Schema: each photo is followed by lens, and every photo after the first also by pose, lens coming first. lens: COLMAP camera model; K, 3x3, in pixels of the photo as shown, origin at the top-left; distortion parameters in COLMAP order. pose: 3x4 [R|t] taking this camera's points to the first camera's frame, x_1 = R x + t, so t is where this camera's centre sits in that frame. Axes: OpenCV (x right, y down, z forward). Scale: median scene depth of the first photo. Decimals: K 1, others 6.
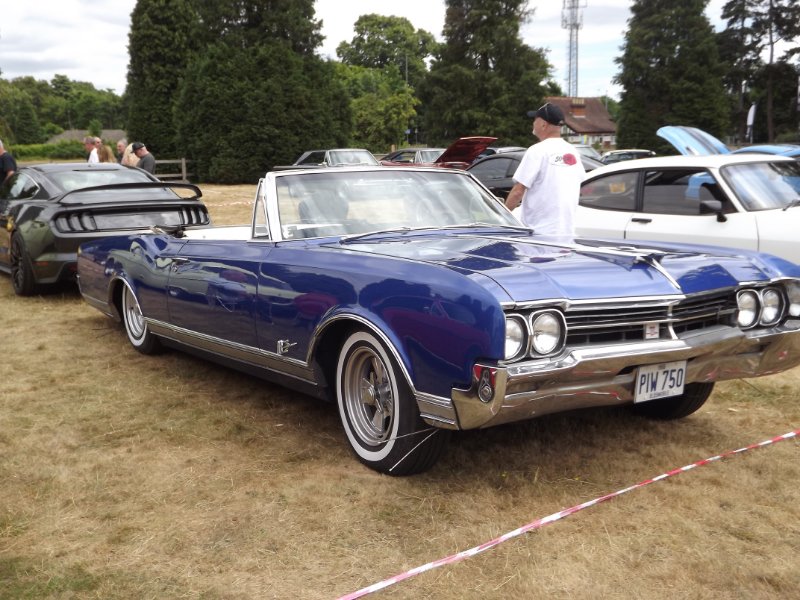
lens RADIAL K [[934.8, 0, 400.0], [0, 934.8, 300.0], [0, 0, 1]] dist [-0.017439, -0.043169]
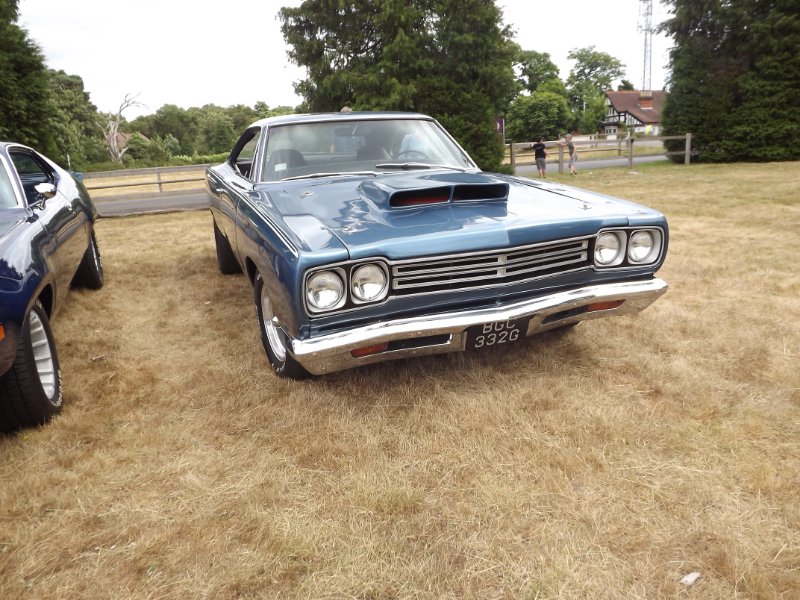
lens RADIAL K [[578.1, 0, 400.0], [0, 578.1, 300.0], [0, 0, 1]] dist [-0.071704, 0.027274]
pose [[0.971019, 0.020534, -0.238119, 0.187123], [0.003664, 0.994906, 0.100738, -0.107782], [0.238975, -0.098691, 0.965997, 0.684802]]
